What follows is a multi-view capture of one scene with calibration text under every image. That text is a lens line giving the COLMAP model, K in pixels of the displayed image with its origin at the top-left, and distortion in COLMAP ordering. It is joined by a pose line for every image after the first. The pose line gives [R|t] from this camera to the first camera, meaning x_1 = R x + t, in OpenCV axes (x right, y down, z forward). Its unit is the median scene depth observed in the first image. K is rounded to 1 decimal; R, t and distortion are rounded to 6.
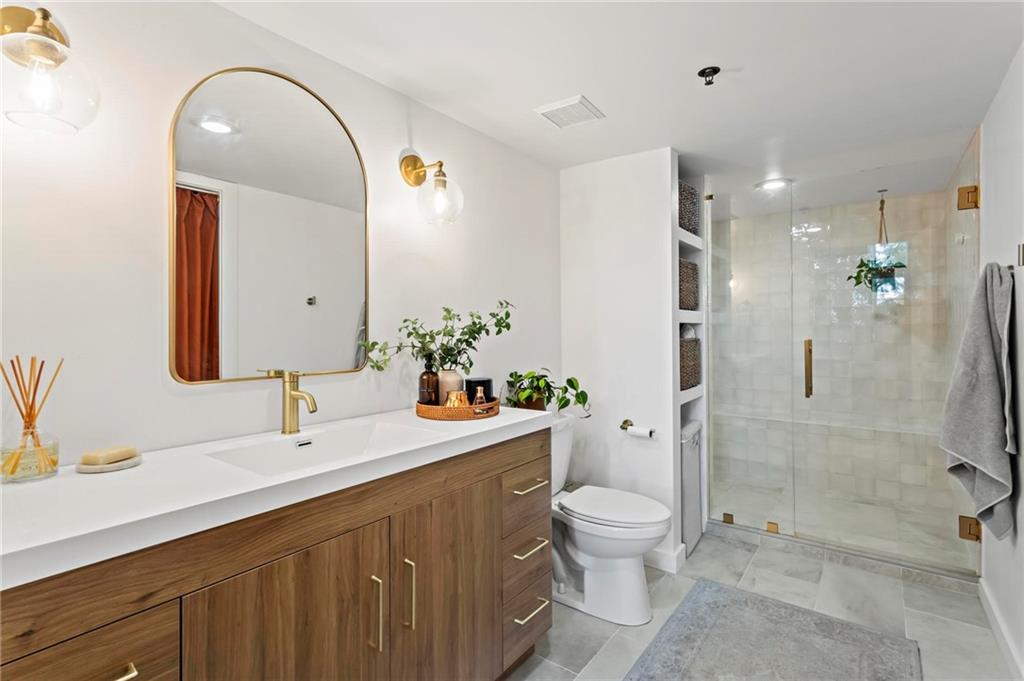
lens RADIAL K [[489.3, 0, 506.0], [0, 489.3, 328.5], [0, 0, 1]] dist [-0.000662, 0.000492]
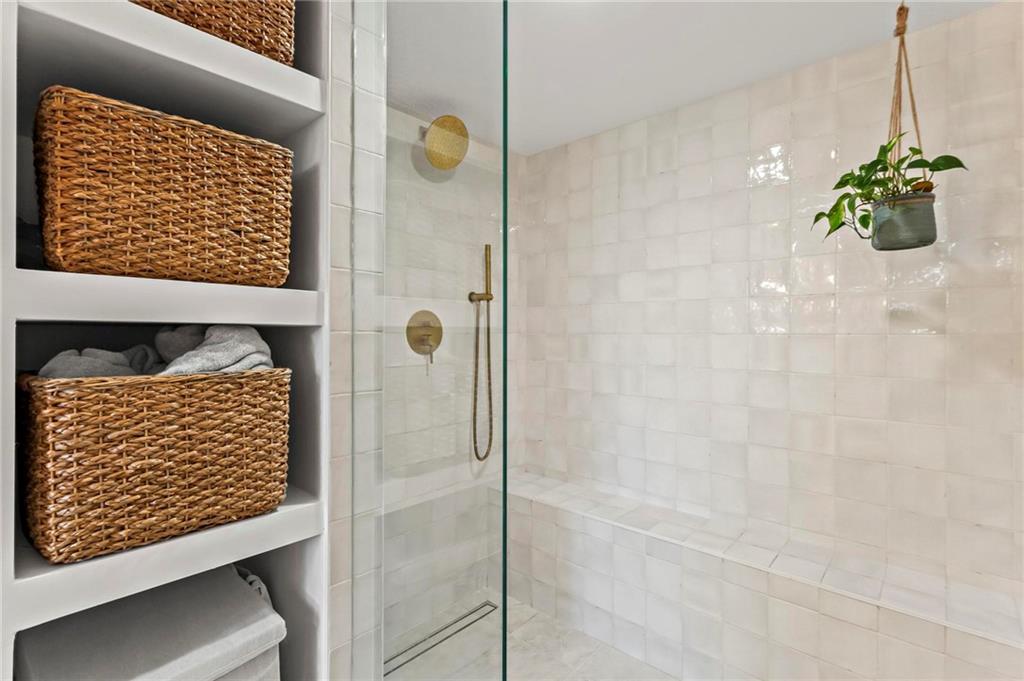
lens RADIAL K [[489.3, 0, 506.0], [0, 489.3, 328.5], [0, 0, 1]] dist [-0.000662, 0.000492]
pose [[0.995505, 0.011716, -0.093984, 0.489842], [-0.012206, 0.999915, -0.004641, -0.006511], [0.093922, 0.005768, 0.995563, 0.580096]]
